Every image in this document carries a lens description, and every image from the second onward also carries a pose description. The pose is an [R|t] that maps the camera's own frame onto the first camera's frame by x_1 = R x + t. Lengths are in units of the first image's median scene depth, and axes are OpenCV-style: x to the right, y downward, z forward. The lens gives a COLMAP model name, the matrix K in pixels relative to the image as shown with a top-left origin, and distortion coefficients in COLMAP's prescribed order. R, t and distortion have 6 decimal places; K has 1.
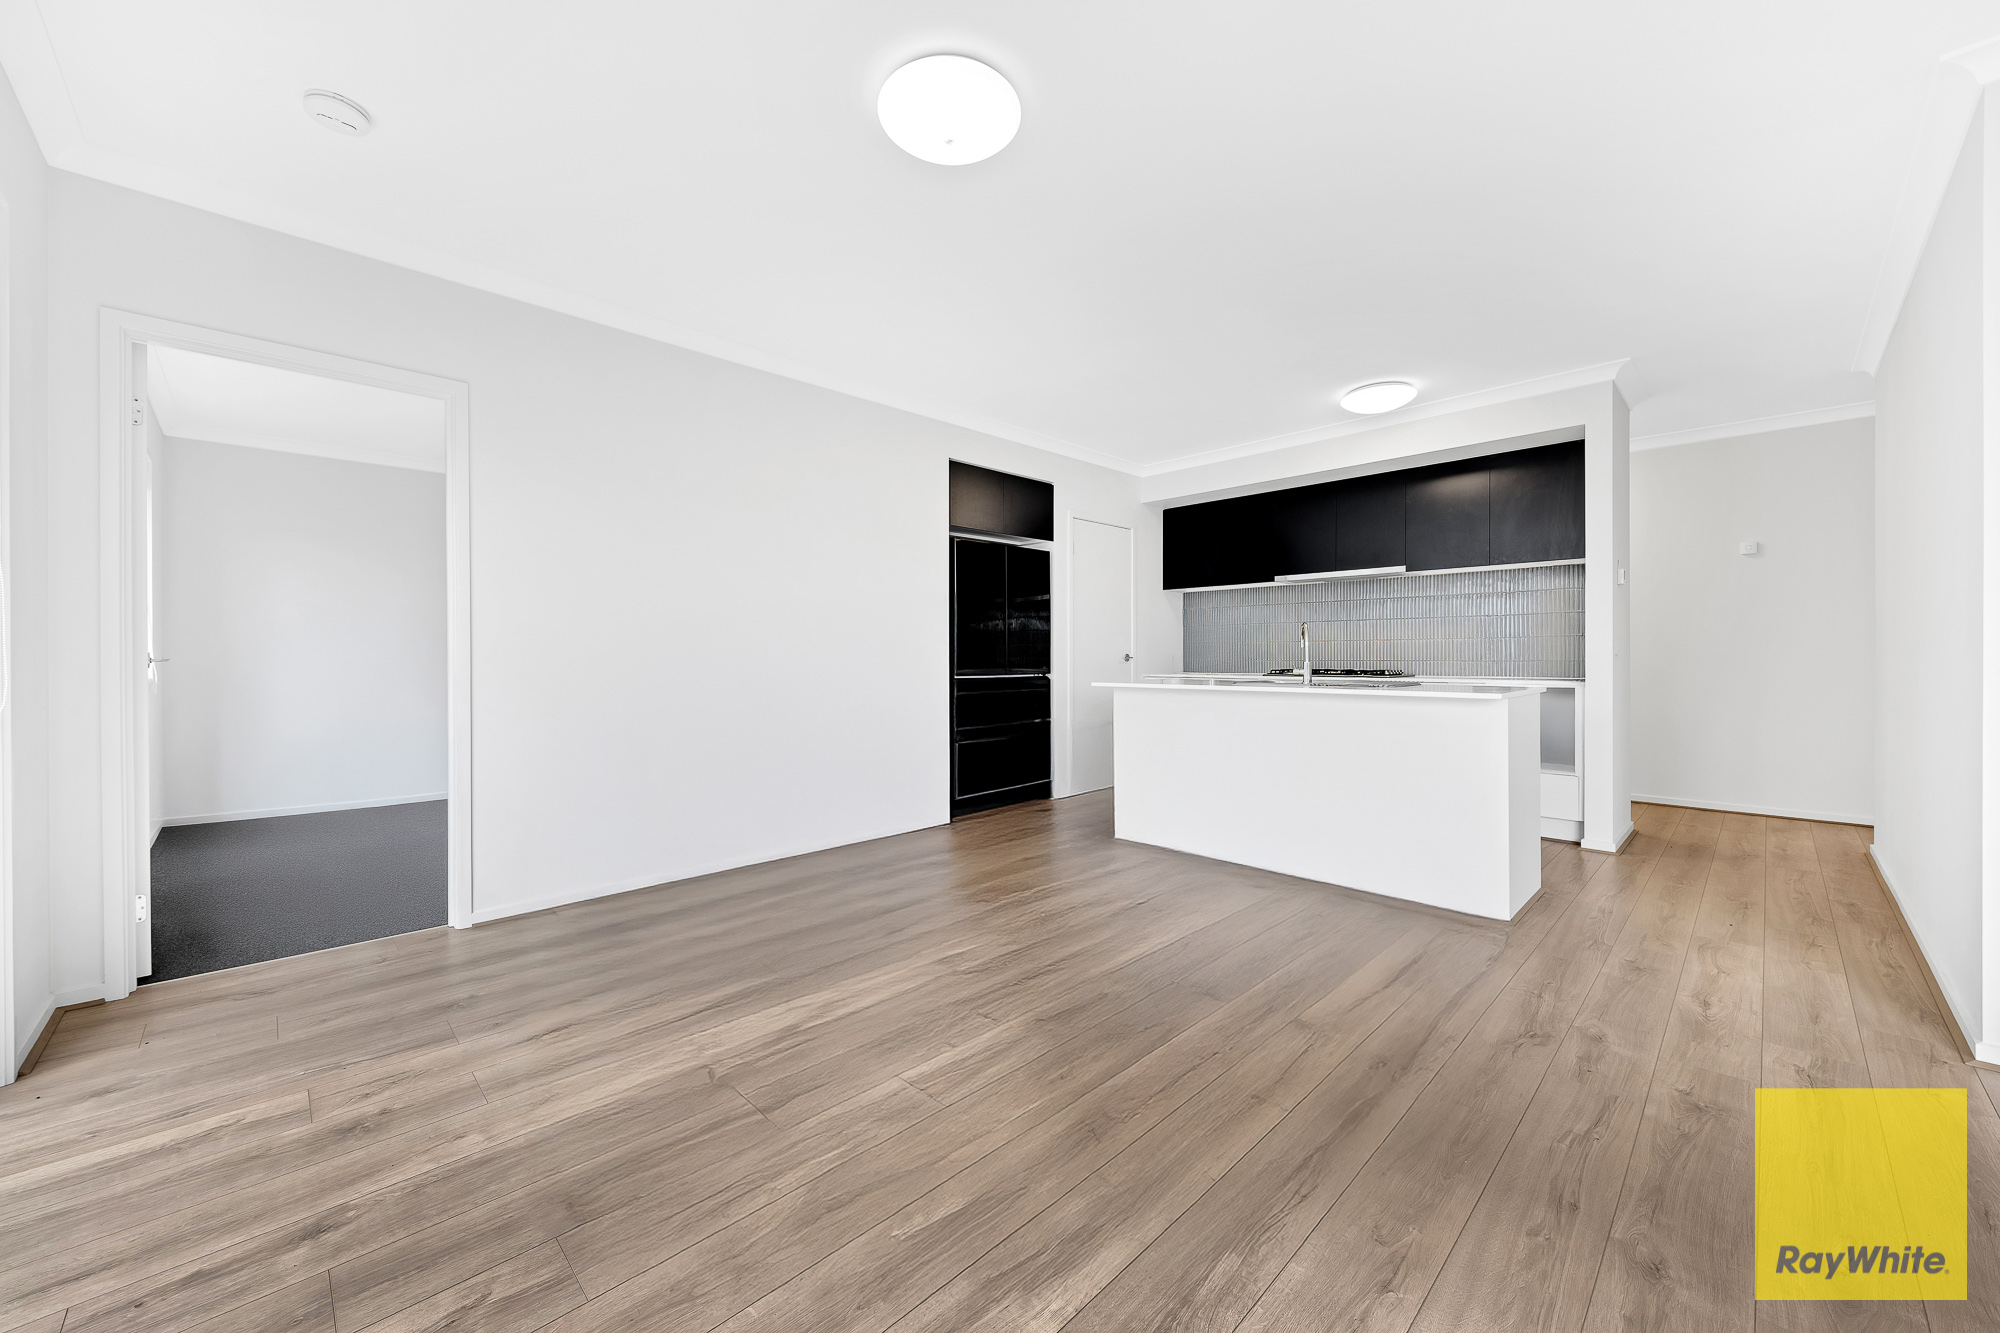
lens RADIAL K [[742.1, 0, 999.7], [0, 742.1, 659.8], [0, 0, 1]] dist [-0.002511, -0.000908]
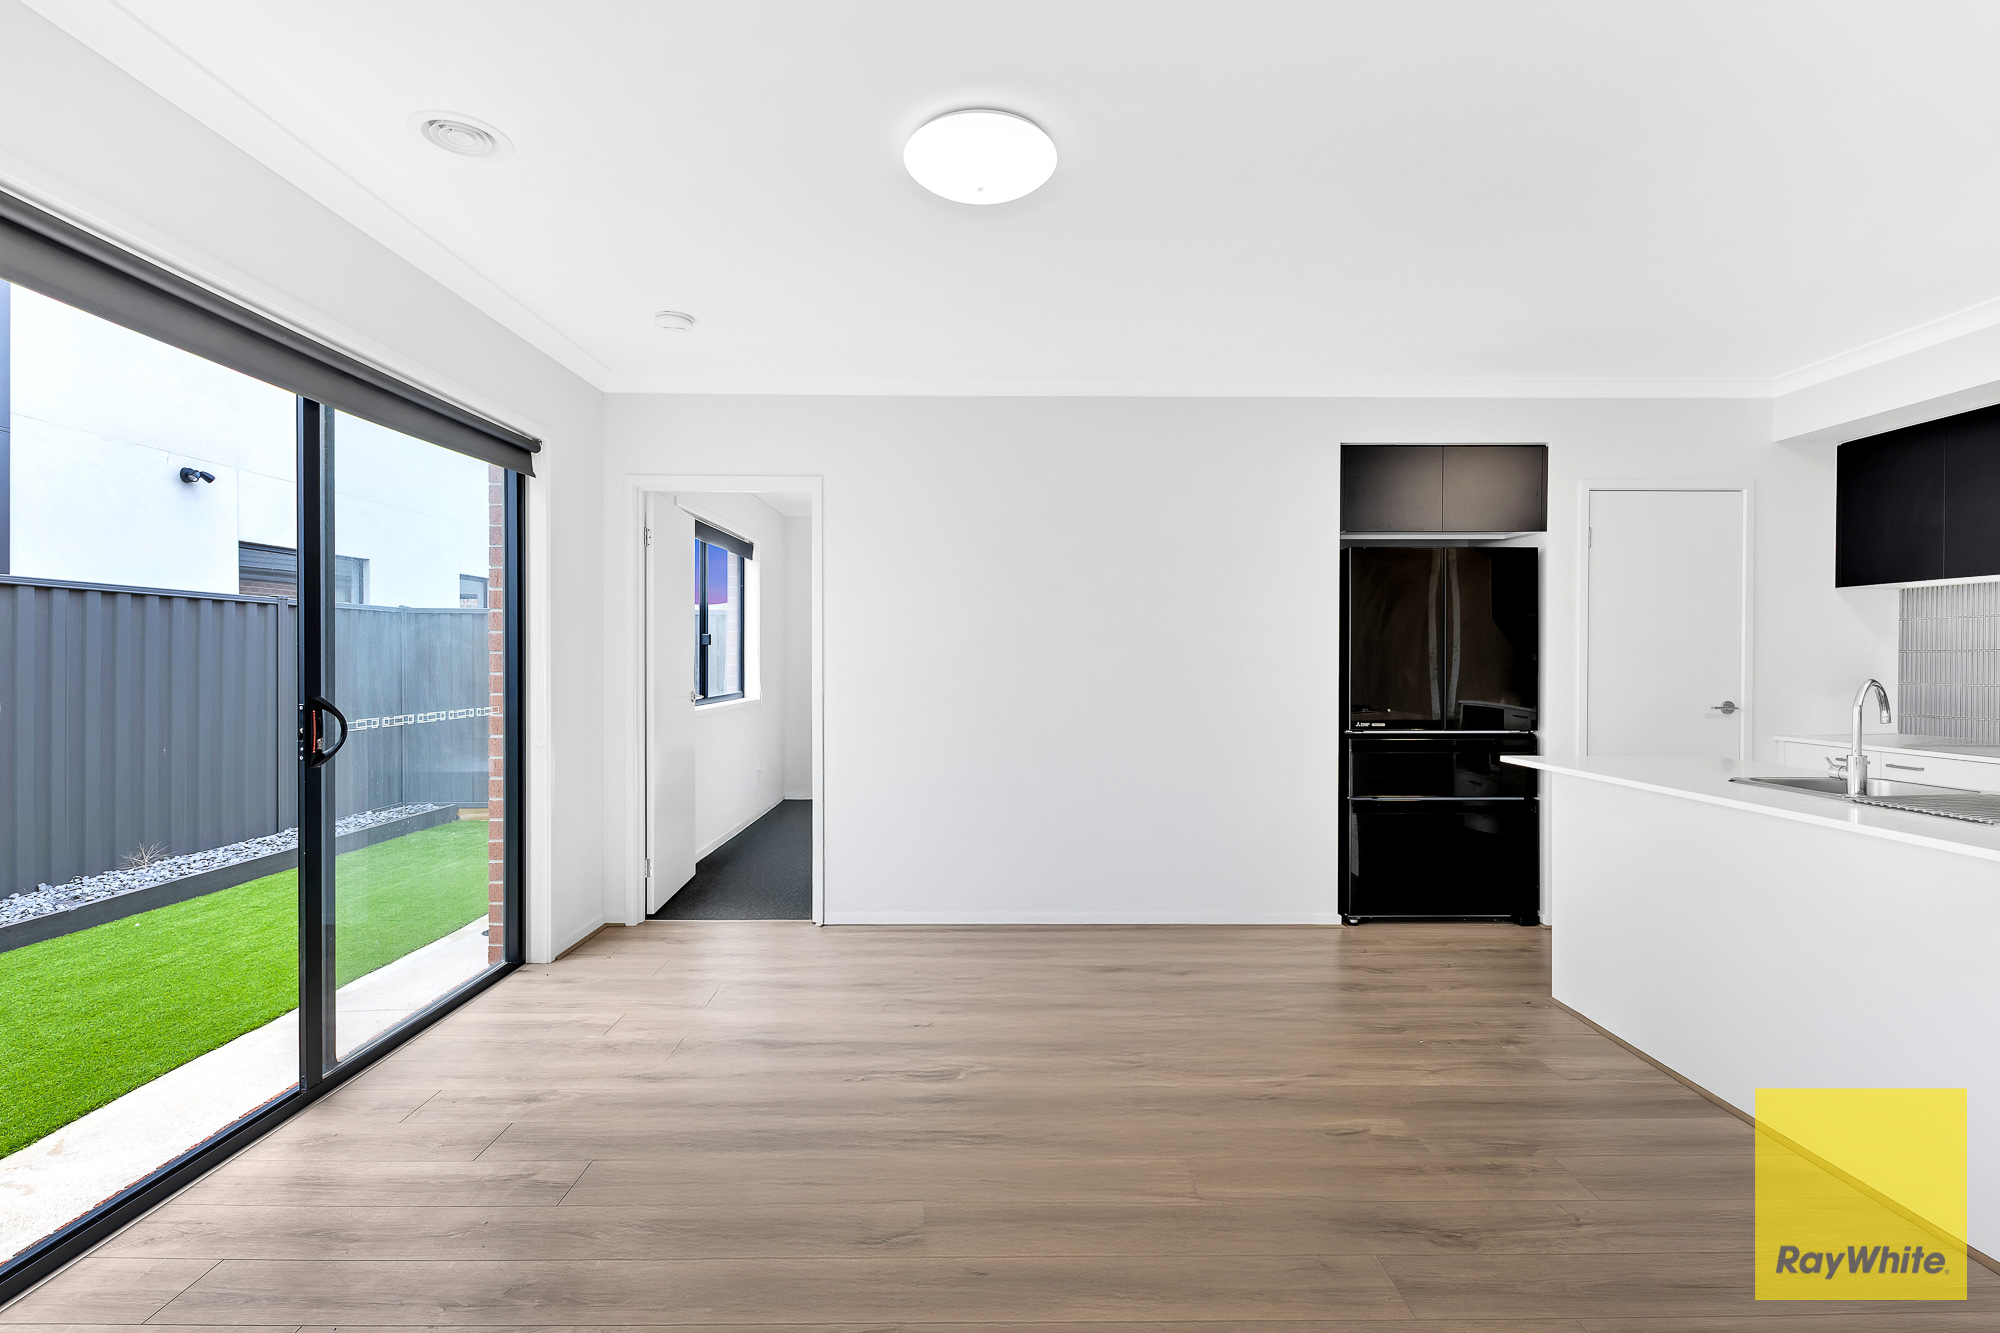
lens RADIAL K [[915.1, 0, 997.0], [0, 915.1, 658.7], [0, 0, 1]] dist [-0.005410, -0.000883]
pose [[0.726782, 0.008604, -0.686814, 0.336813], [-0.008941, 0.999955, 0.003065, -0.052475], [0.686810, 0.003913, 0.726827, 0.081315]]
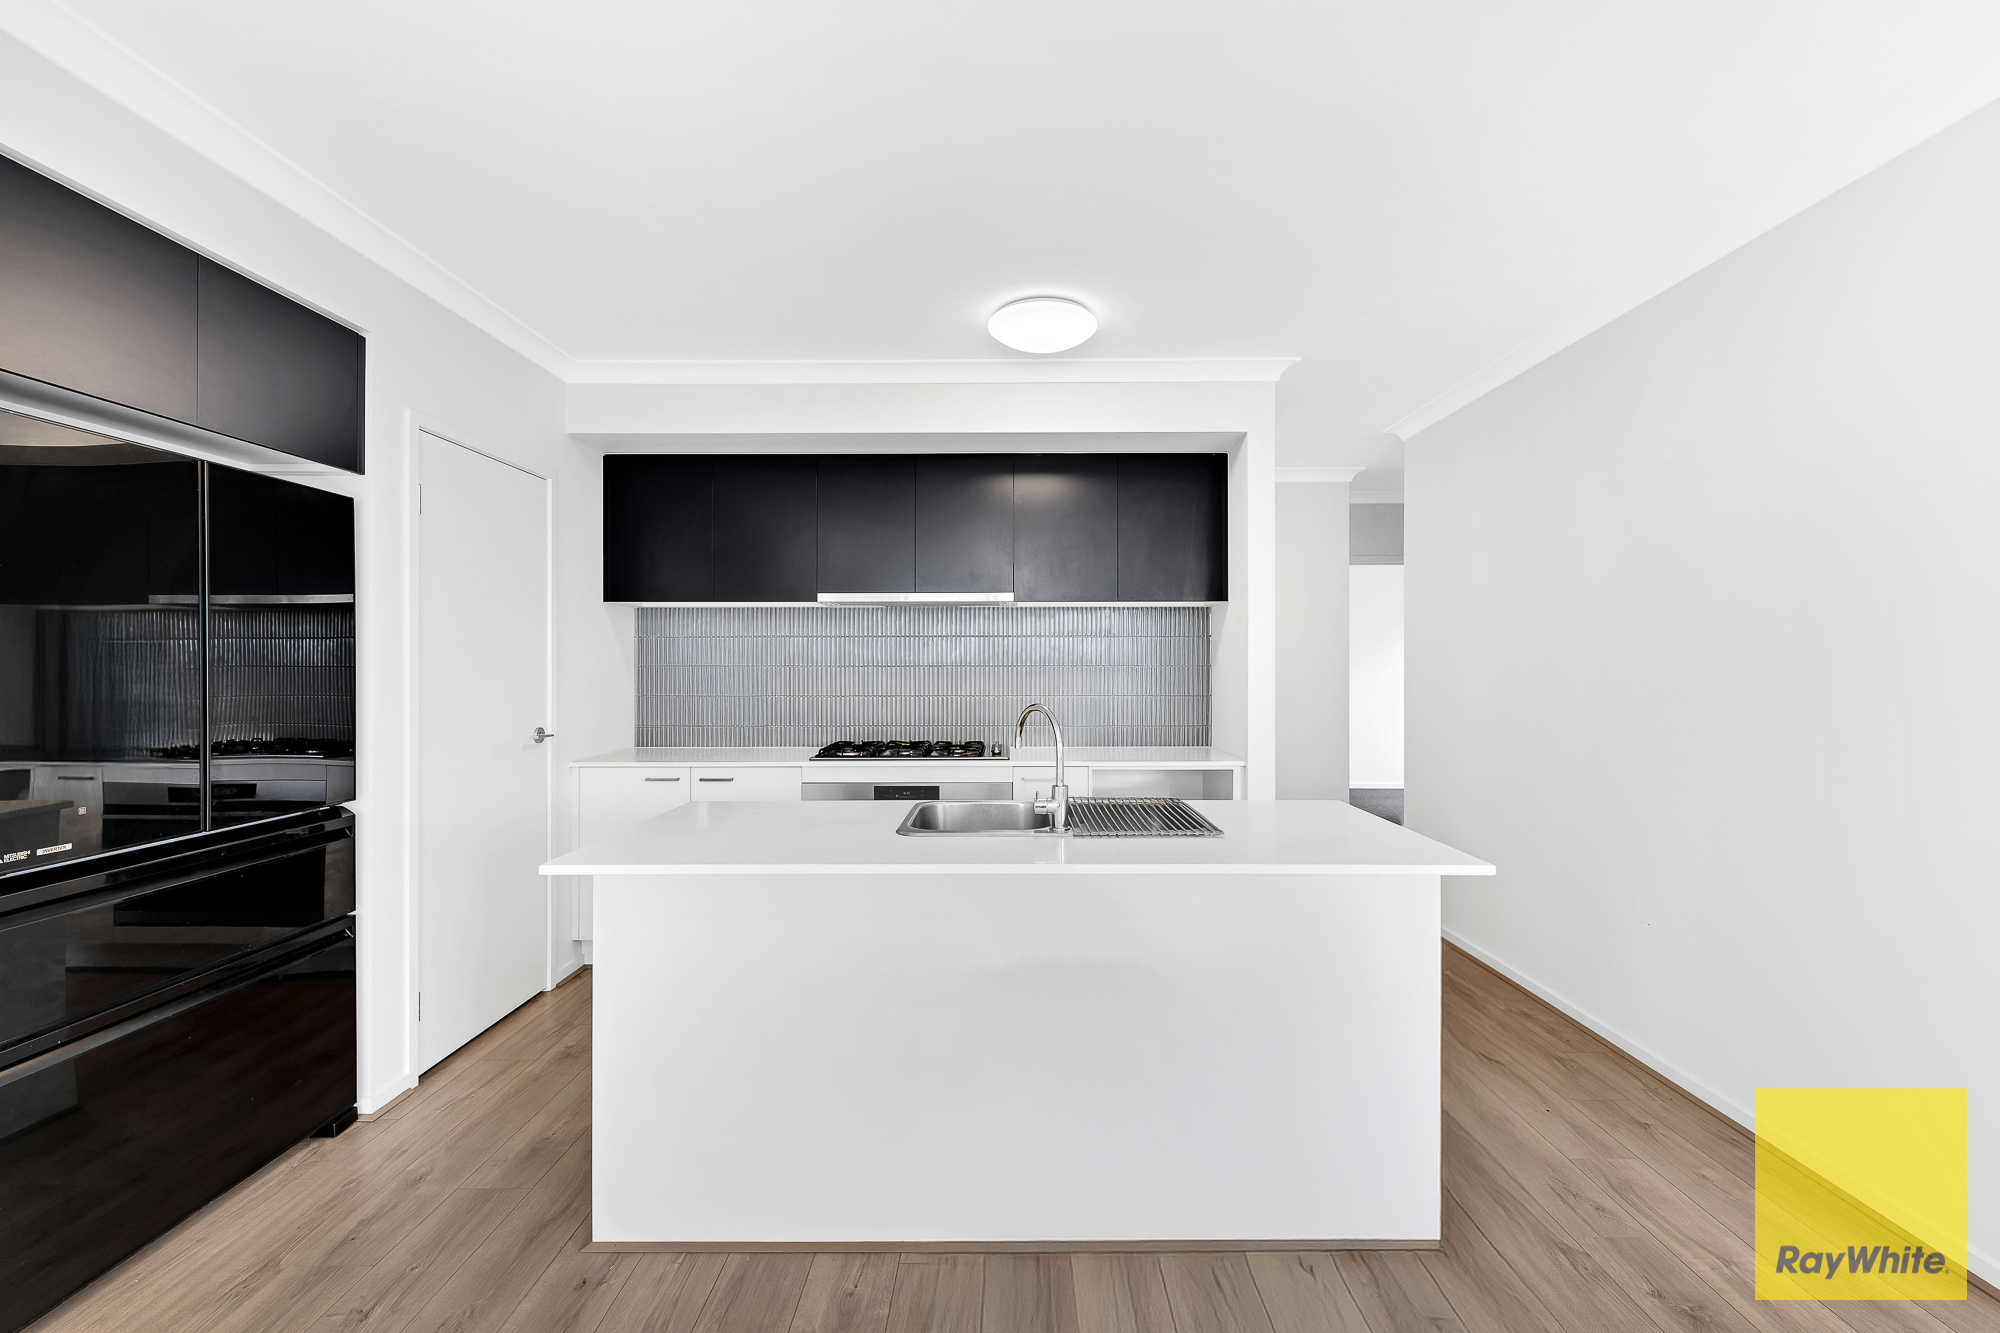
lens RADIAL K [[836.9, 0, 1024.4], [0, 836.9, 663.0], [0, 0, 1]] dist [0.001834, -0.000709]
pose [[0.700738, 0.005927, 0.713394, -0.002907], [0.002292, 0.999942, -0.010558, -0.060340], [-0.713415, 0.009034, 0.700684, 0.505235]]
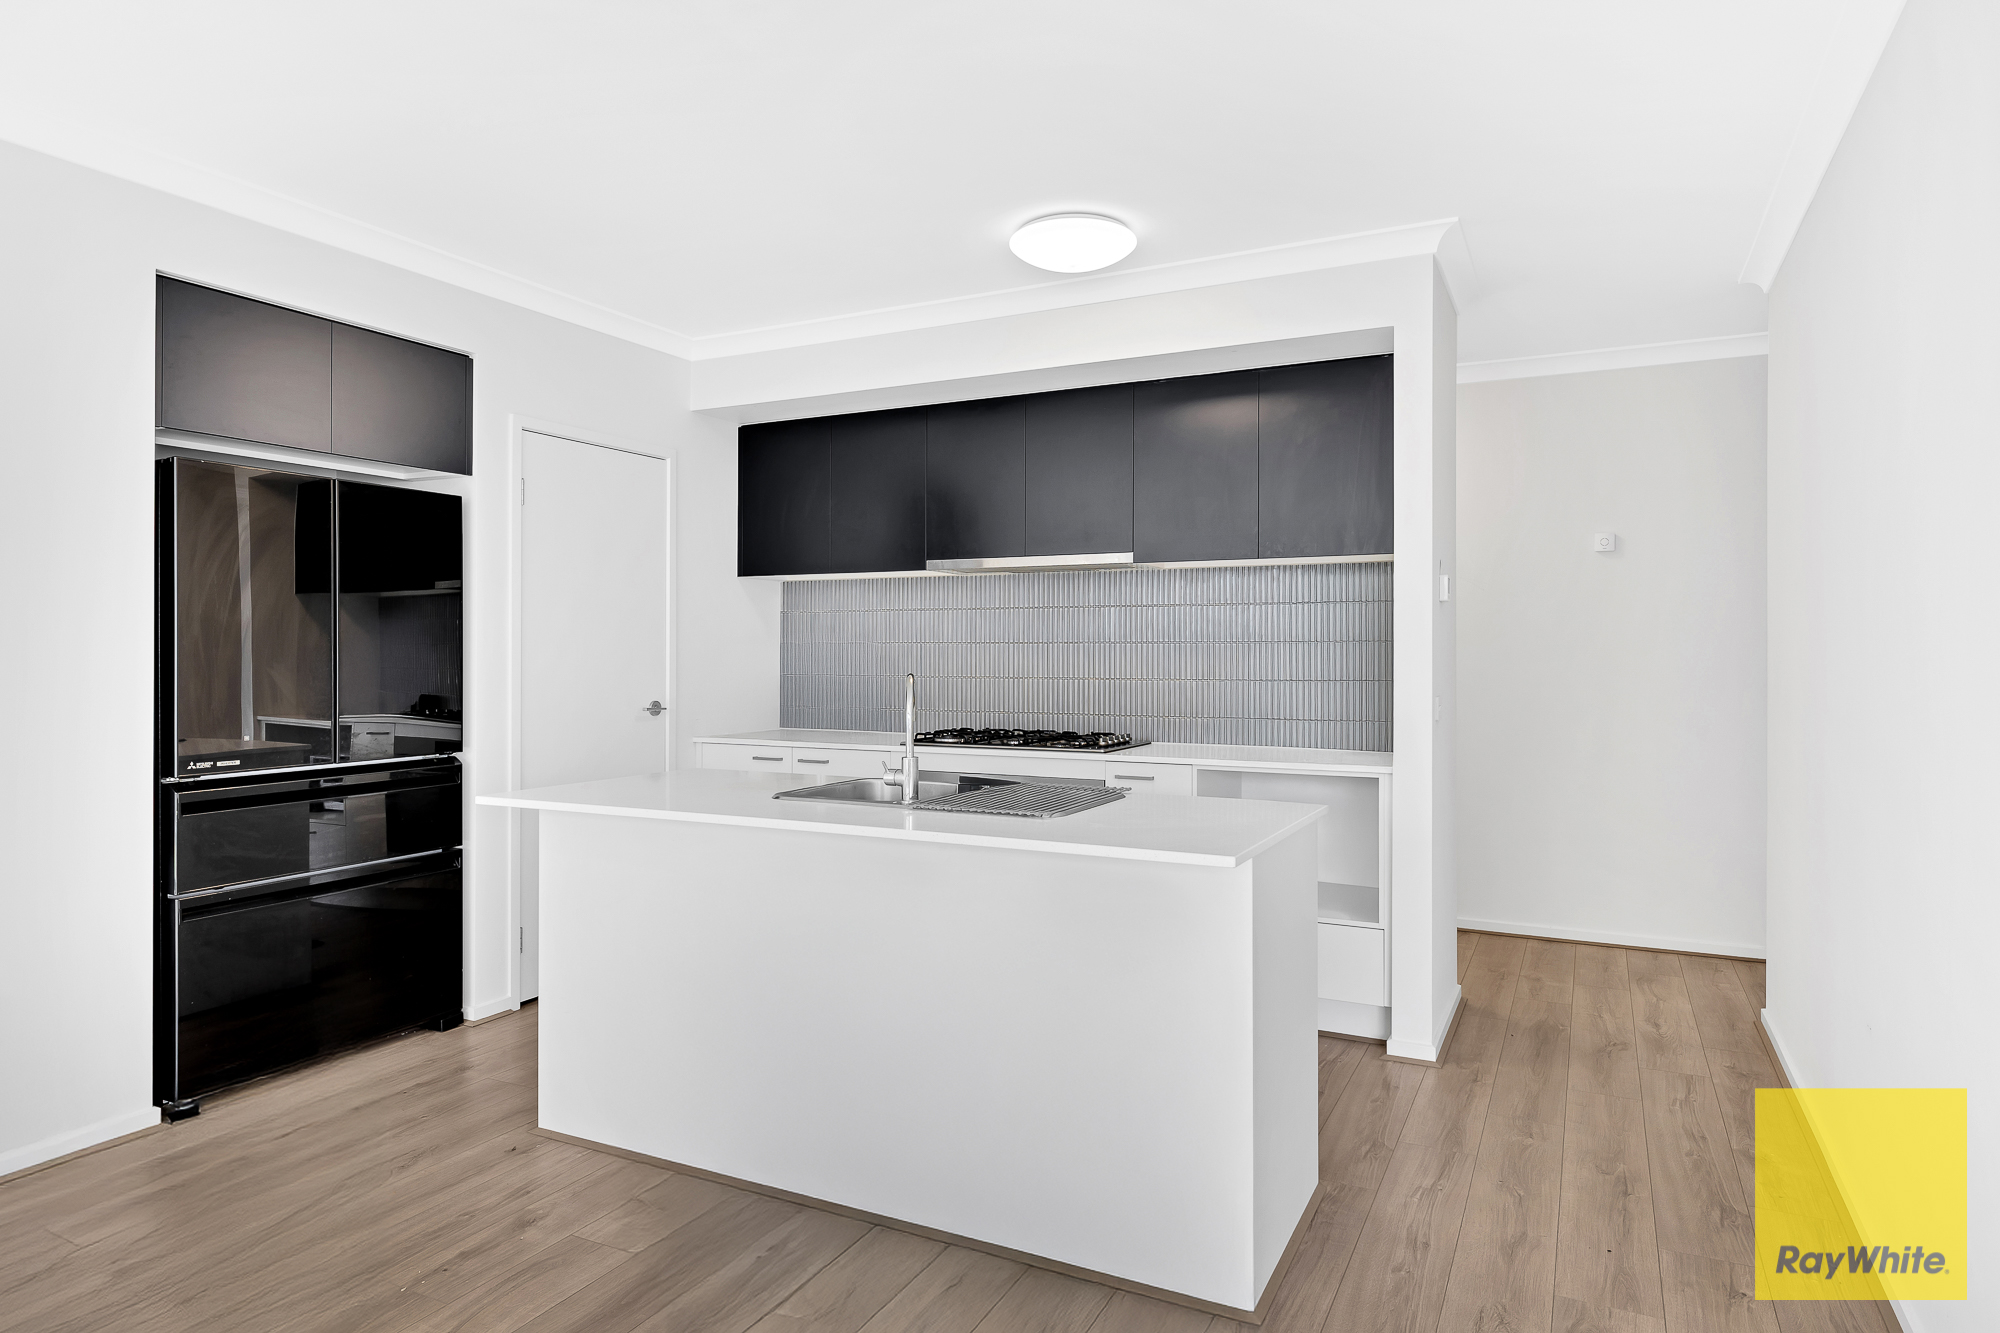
lens RADIAL K [[1164.5, 0, 998.7], [0, 1164.5, 655.1], [0, 0, 1]] dist [0.006240, -0.000193]
pose [[0.945770, 0.004589, 0.324806, 0.182159], [-0.003062, 0.999982, -0.005212, -0.049099], [-0.324824, 0.003935, 0.945766, 0.213519]]
